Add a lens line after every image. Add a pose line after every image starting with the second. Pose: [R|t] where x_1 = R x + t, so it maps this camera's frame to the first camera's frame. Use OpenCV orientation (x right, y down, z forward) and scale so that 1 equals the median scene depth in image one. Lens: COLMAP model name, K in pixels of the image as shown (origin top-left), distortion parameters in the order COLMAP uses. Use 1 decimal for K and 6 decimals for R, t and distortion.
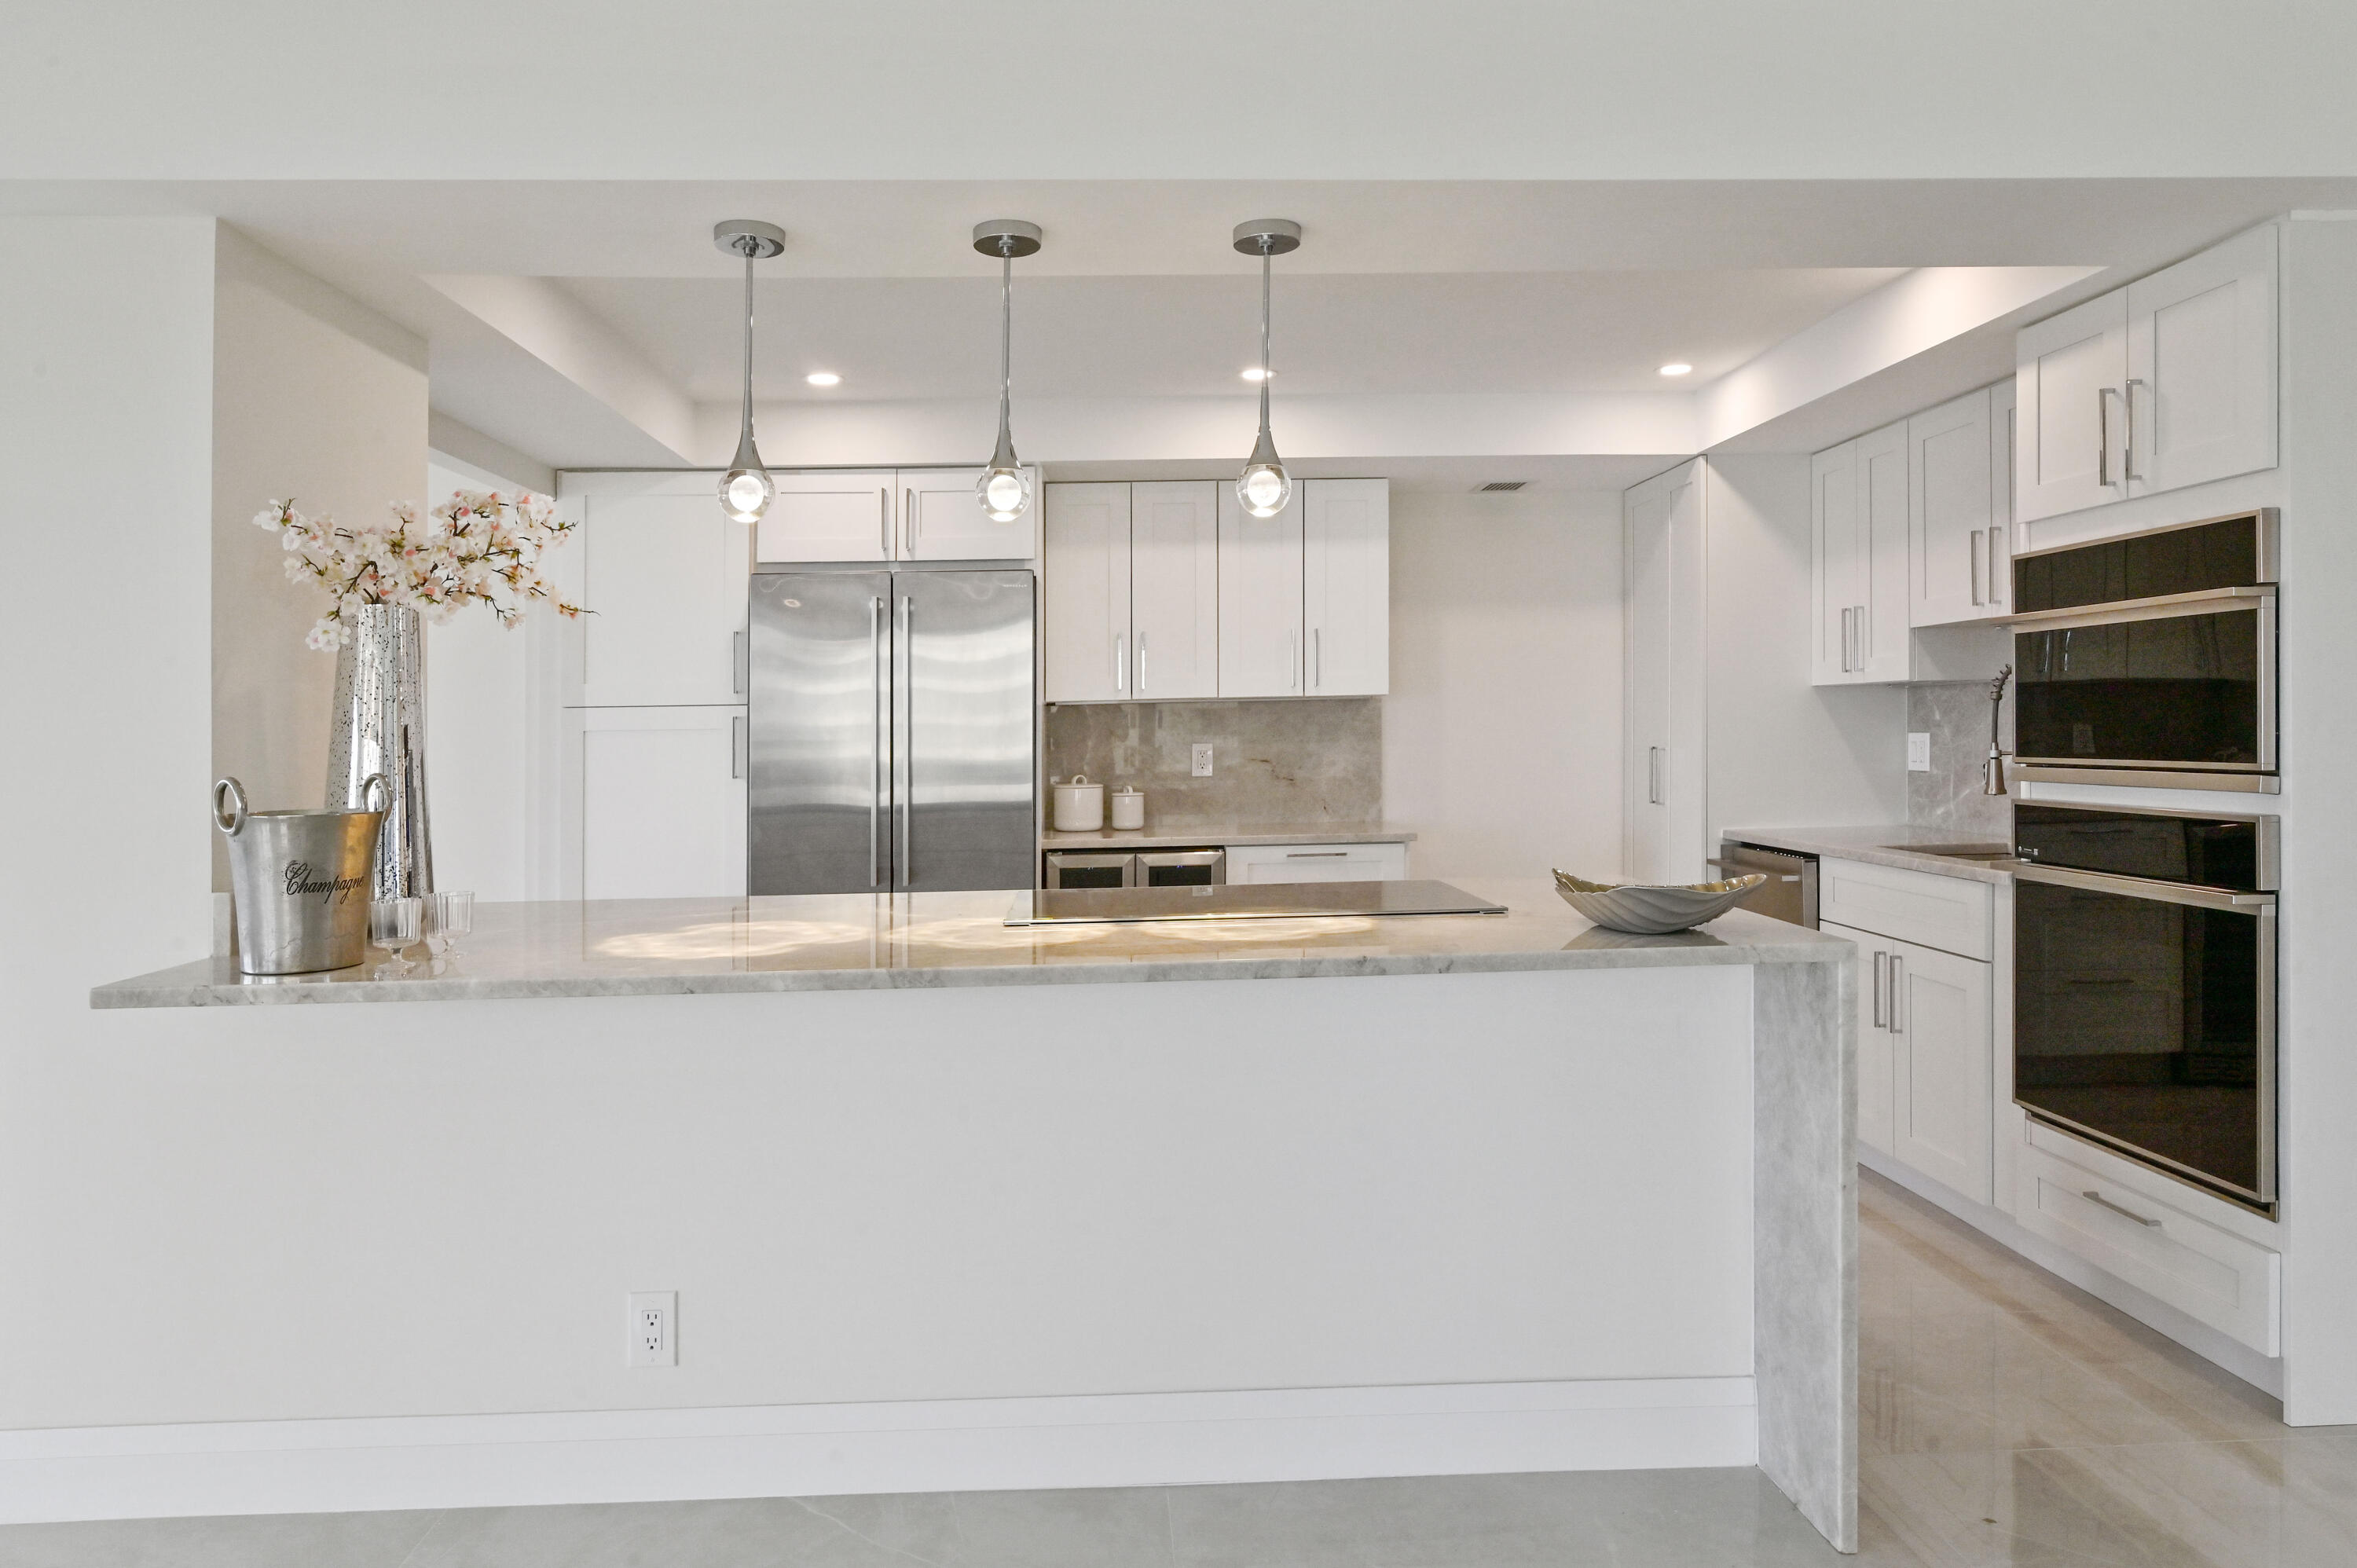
lens RADIAL K [[1548.9, 0, 1178.1], [0, 1548.9, 740.2], [0, 0, 1]] dist [-0.006426, -0.003911]
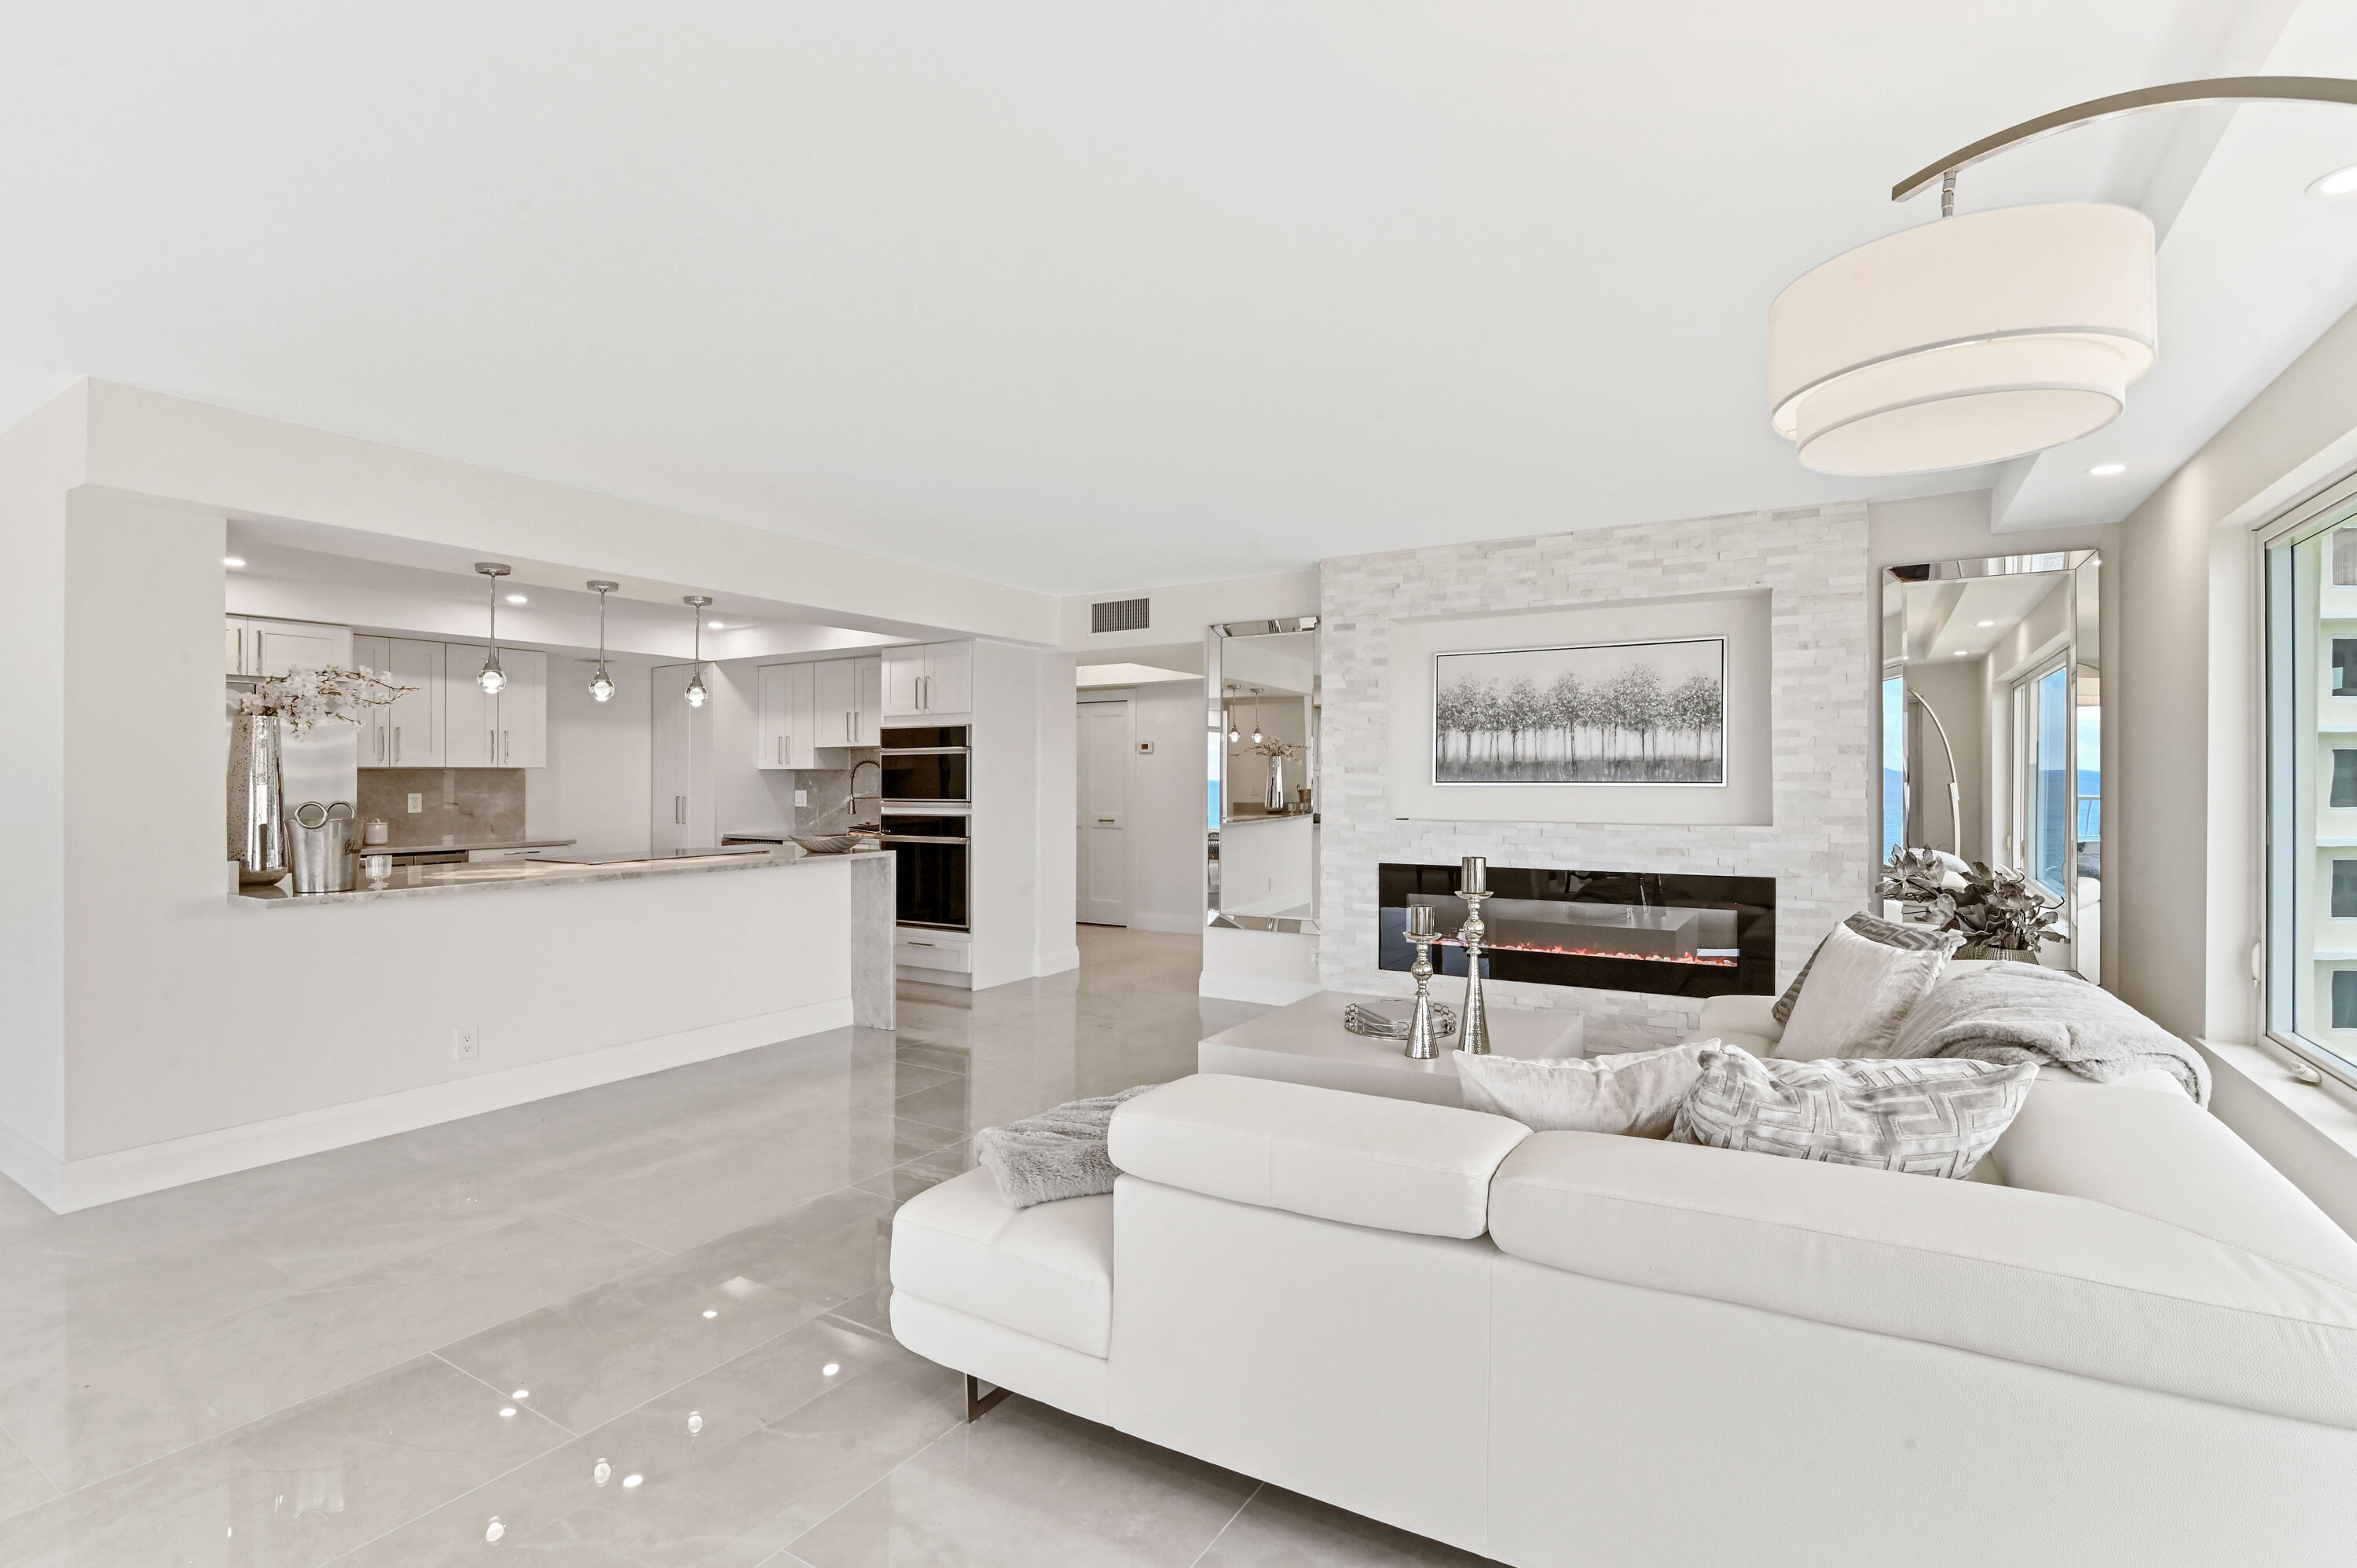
lens RADIAL K [[1089.8, 0, 1178.5], [0, 1089.8, 784.0], [0, 0, 1]] dist [-0.015858, -0.000268]
pose [[0.564557, 0.014190, 0.825272, -0.820460], [-0.001644, 0.999870, -0.016068, 0.016231], [-0.825392, 0.007714, 0.564507, -0.596837]]
